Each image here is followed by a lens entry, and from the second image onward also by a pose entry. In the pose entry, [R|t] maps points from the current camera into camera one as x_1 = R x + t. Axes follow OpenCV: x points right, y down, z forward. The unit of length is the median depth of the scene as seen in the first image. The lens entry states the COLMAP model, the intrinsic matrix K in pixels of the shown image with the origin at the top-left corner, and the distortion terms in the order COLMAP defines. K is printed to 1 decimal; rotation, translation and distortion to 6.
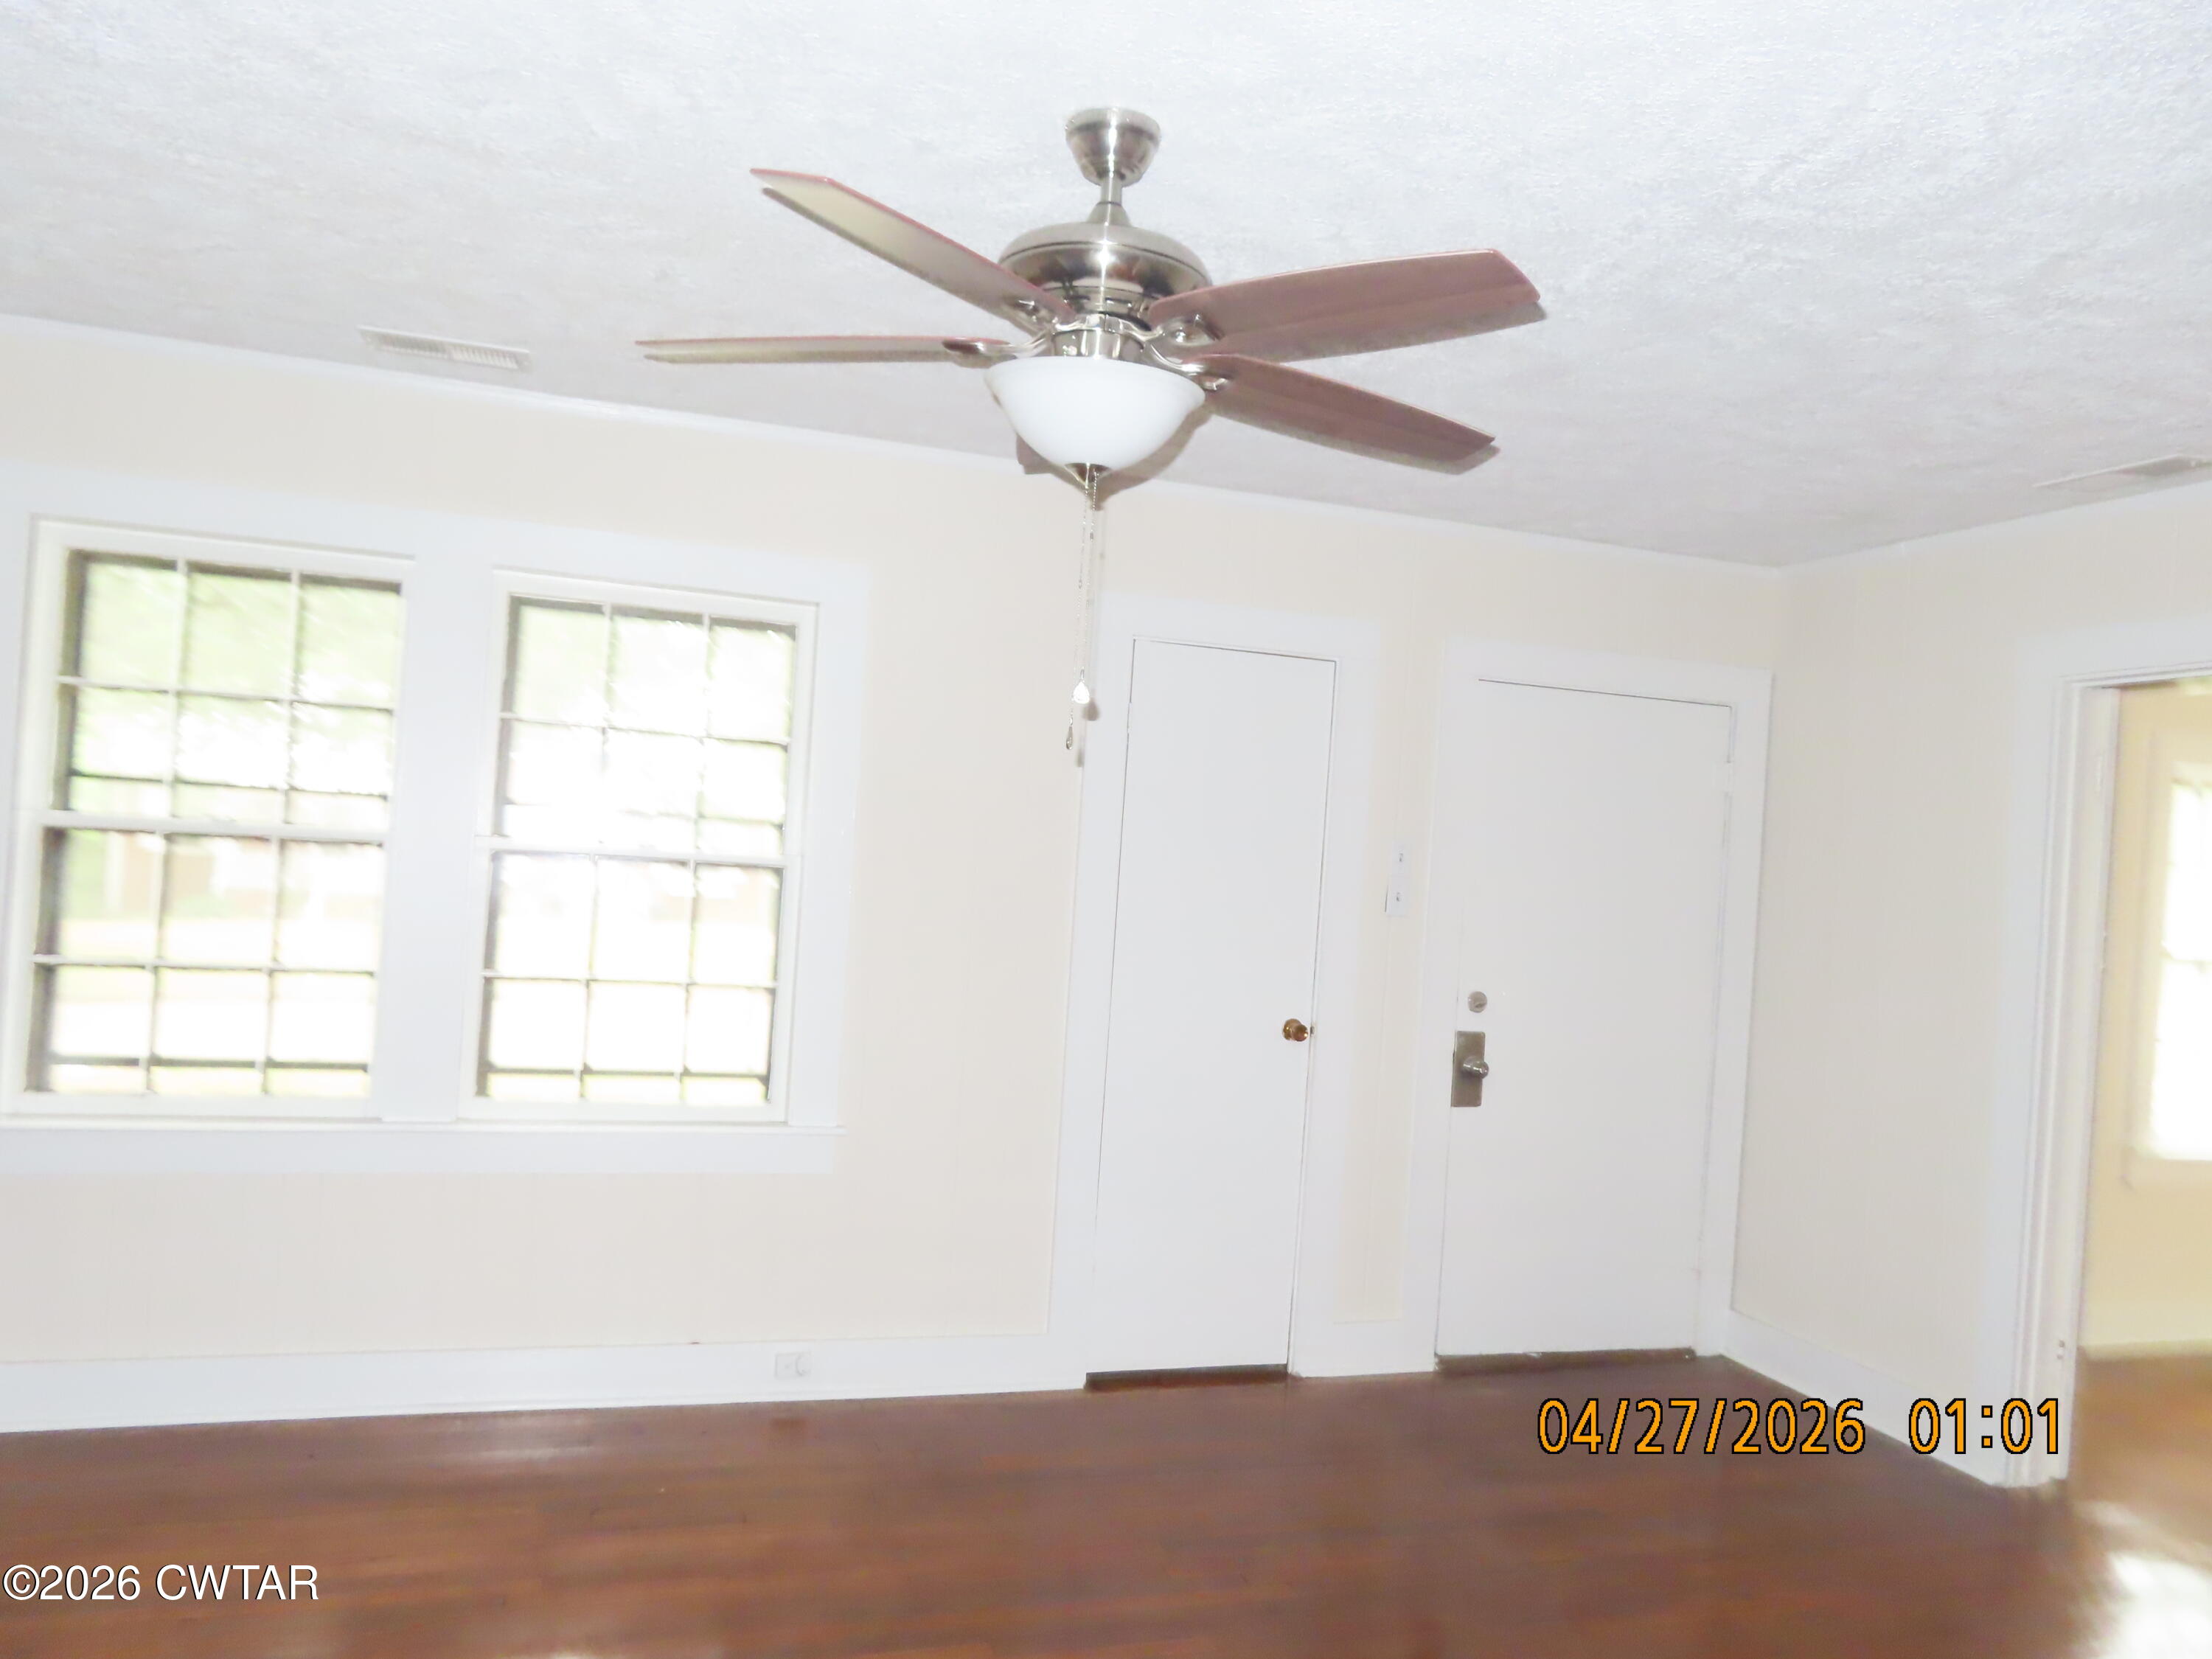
lens RADIAL K [[1589.9, 0, 1115.9], [0, 1589.9, 830.1], [0, 0, 1]] dist [-0.011332, 0.006050]
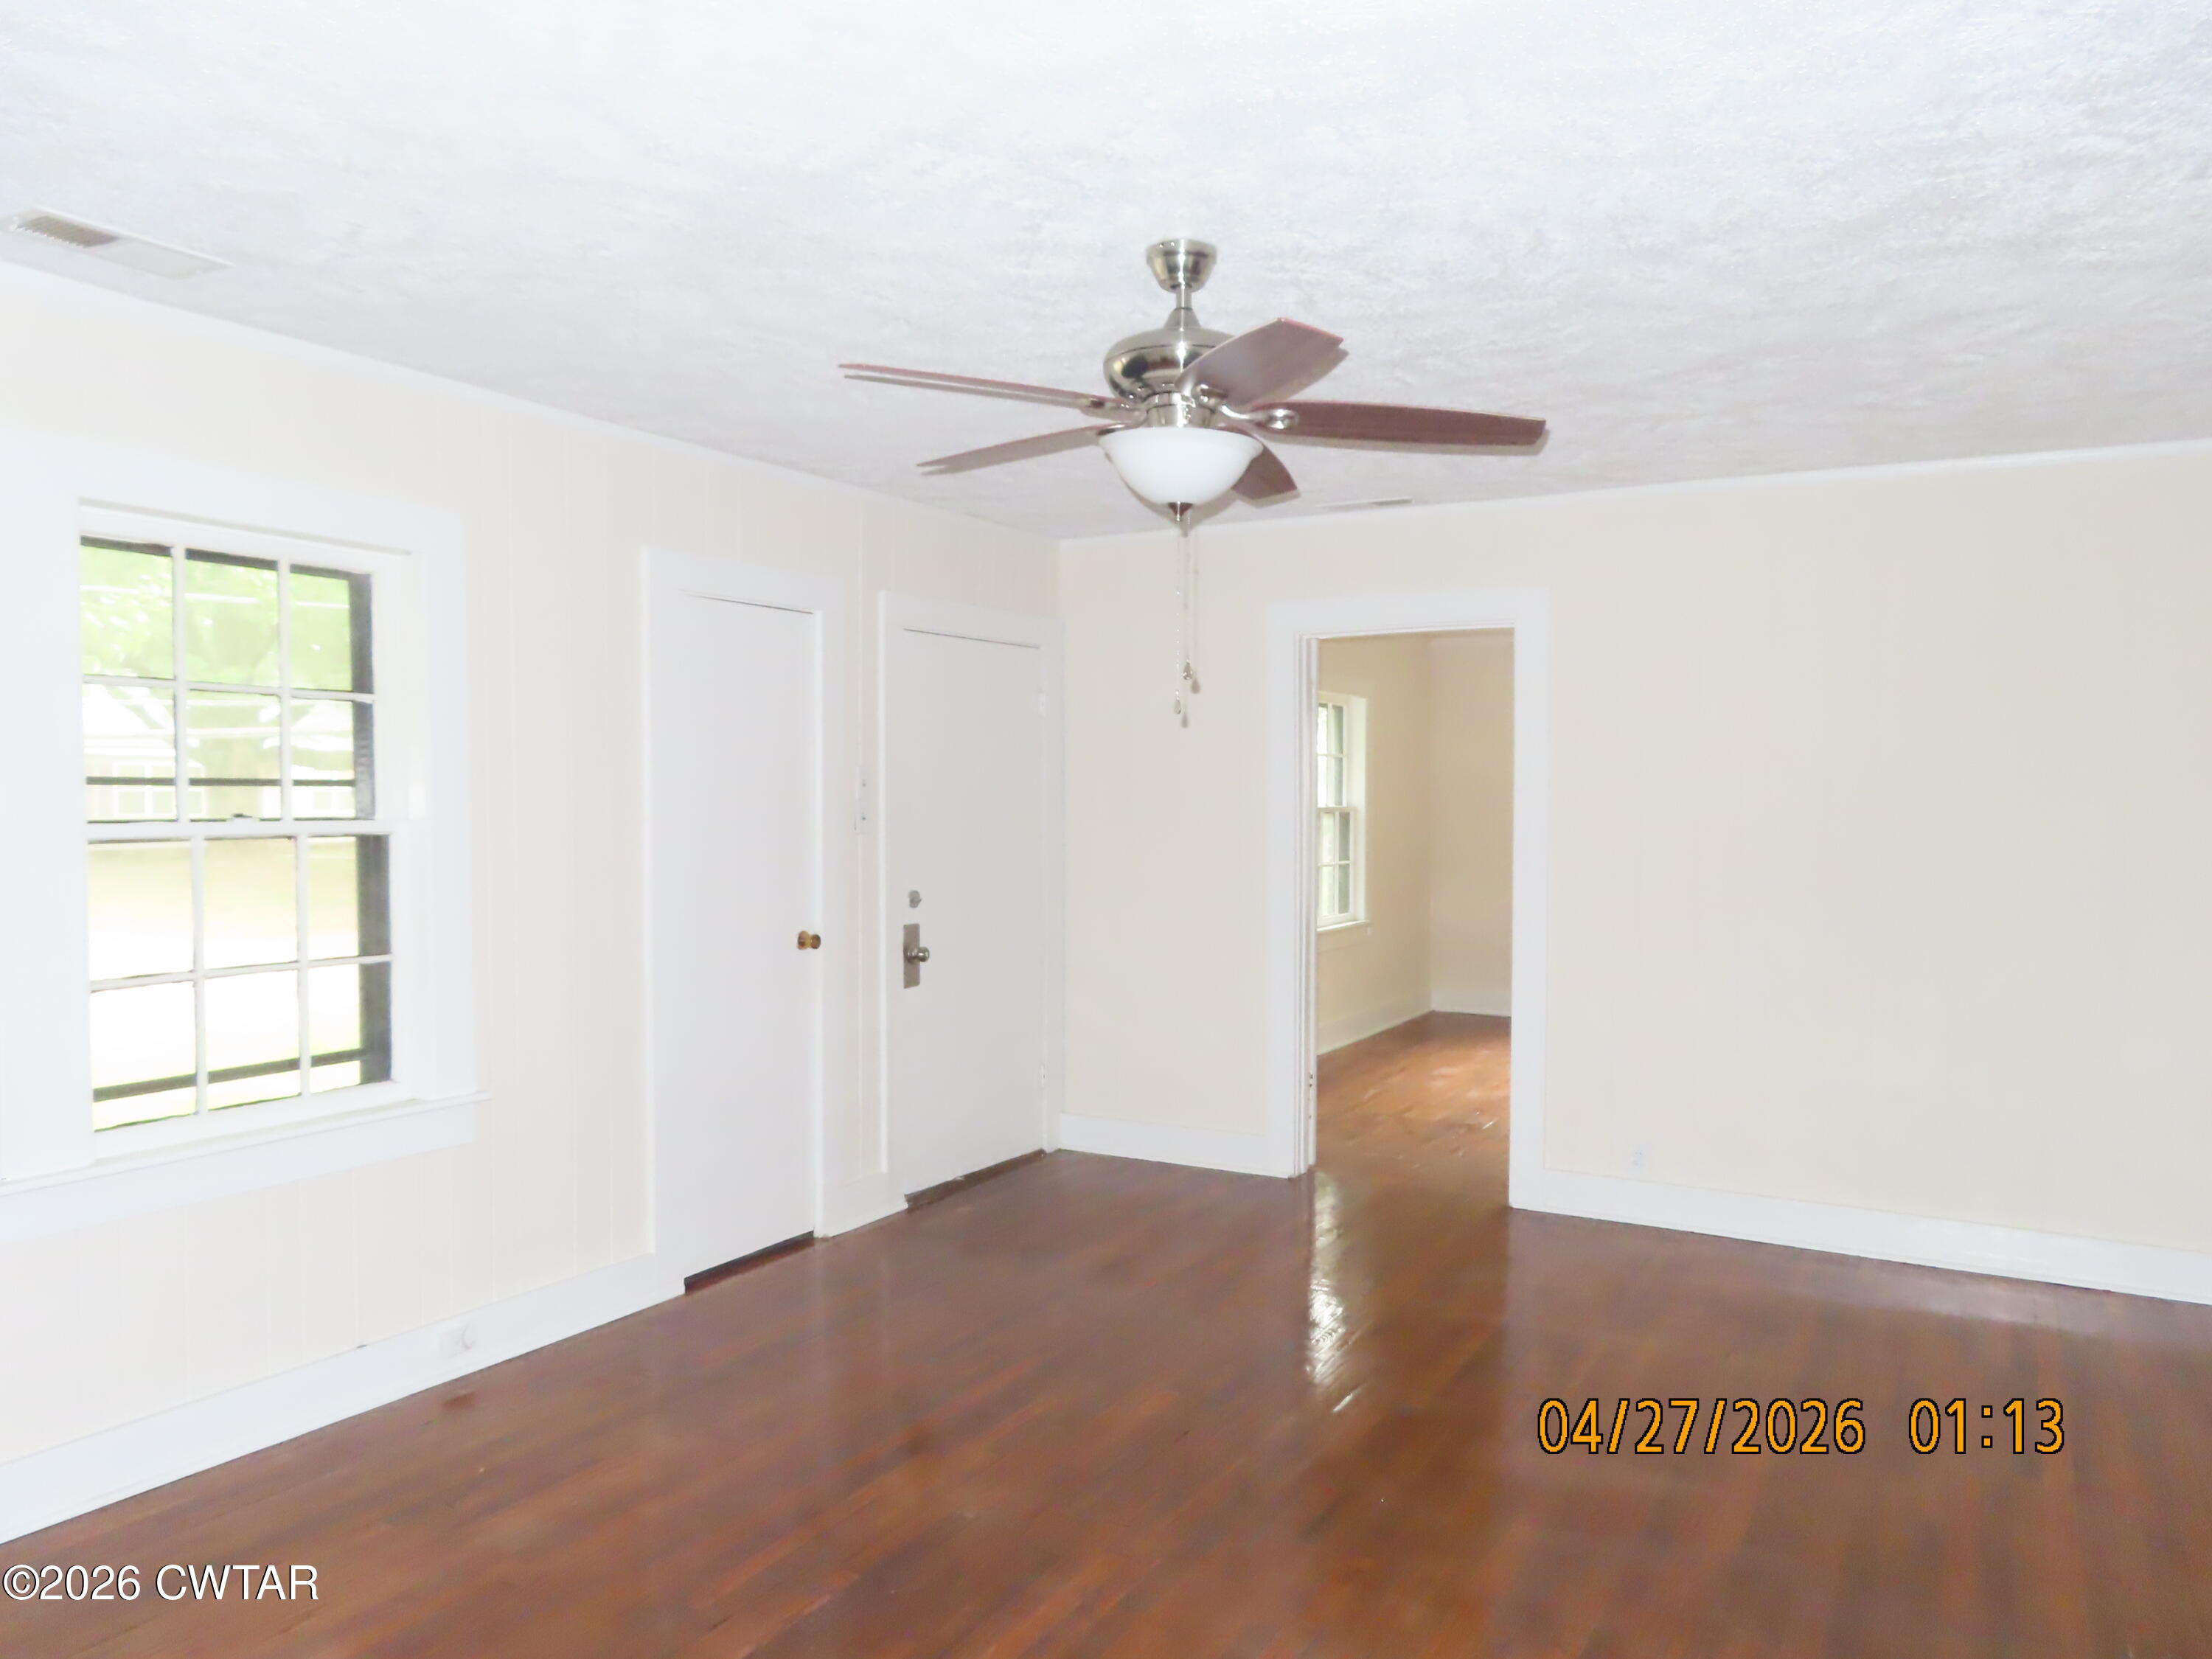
lens RADIAL K [[1589.9, 0, 1103.0], [0, 1589.9, 829.5], [0, 0, 1]] dist [-0.011332, 0.006050]
pose [[0.737893, -0.083286, 0.669759, -0.986666], [0.045733, 0.996246, 0.073500, -0.054804], [-0.673367, -0.023605, 0.738932, 0.034885]]
